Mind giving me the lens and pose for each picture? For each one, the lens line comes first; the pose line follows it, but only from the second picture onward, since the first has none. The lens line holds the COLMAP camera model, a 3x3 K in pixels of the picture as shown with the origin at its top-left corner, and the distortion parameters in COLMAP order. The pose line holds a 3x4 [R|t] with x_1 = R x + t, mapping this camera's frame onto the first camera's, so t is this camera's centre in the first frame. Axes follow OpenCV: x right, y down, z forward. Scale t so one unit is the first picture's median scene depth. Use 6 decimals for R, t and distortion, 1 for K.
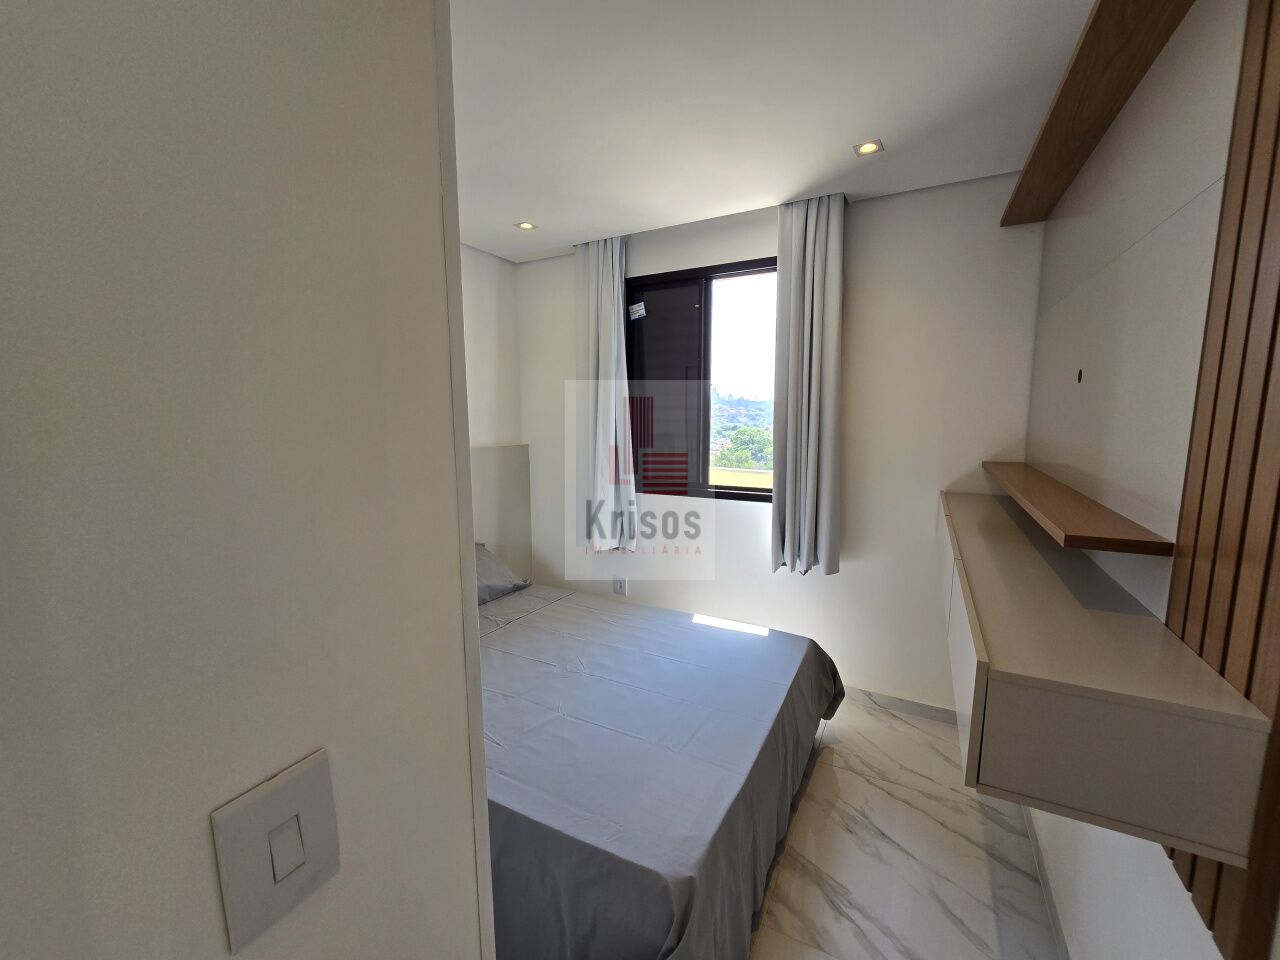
lens RADIAL K [[528.1, 0, 640.7], [0, 528.1, 481.4], [0, 0, 1]] dist [-0.002260, -0.000087]
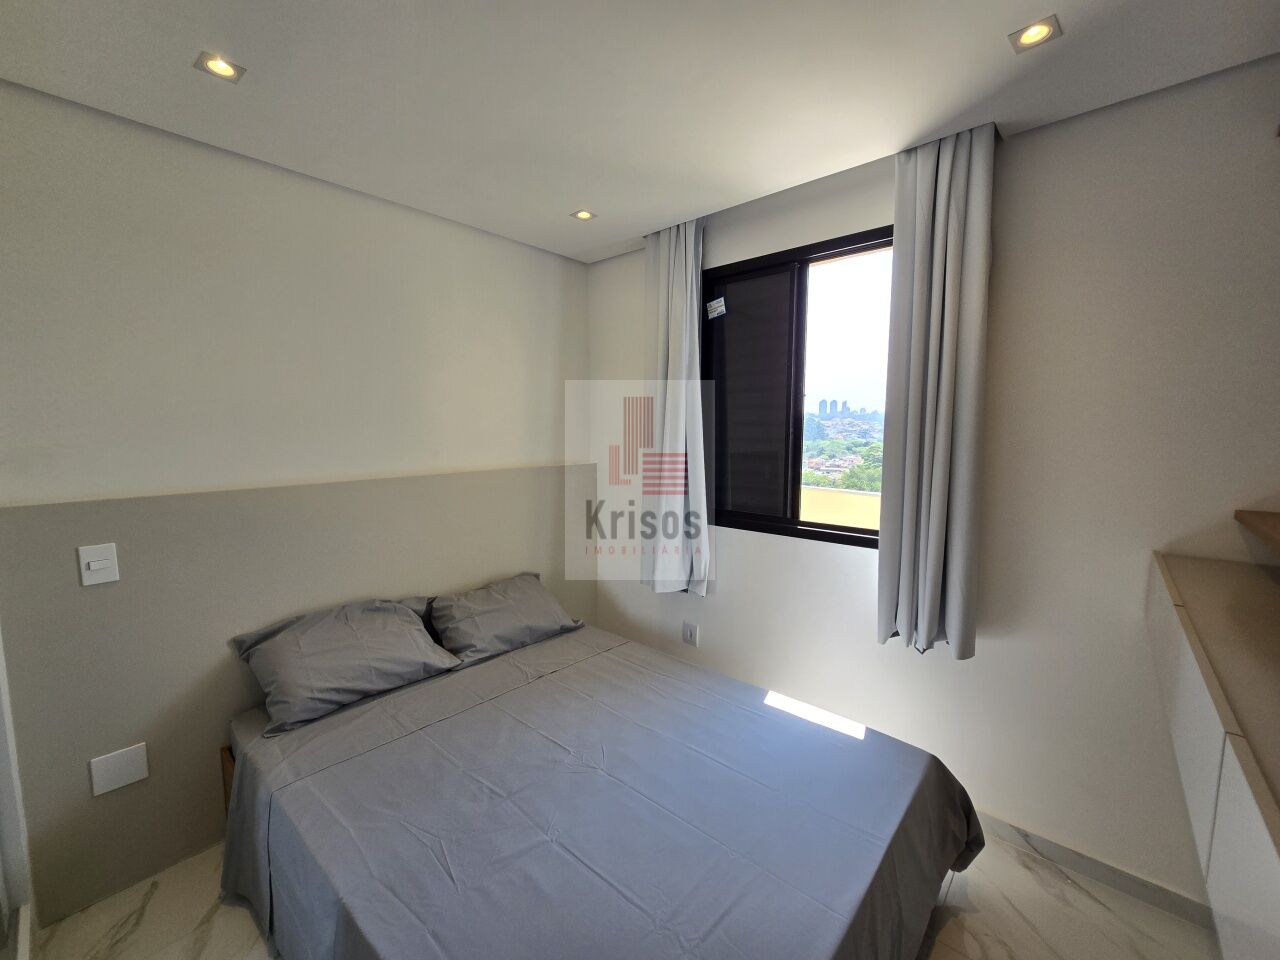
lens RADIAL K [[528.1, 0, 640.0], [0, 528.1, 480.0], [0, 0, 1]] dist [0.000809, -0.000153]
pose [[0.973781, 0.026119, -0.225981, 0.083786], [-0.032843, 0.999121, -0.026046, -0.028951], [0.225103, 0.032785, 0.973783, 0.193438]]
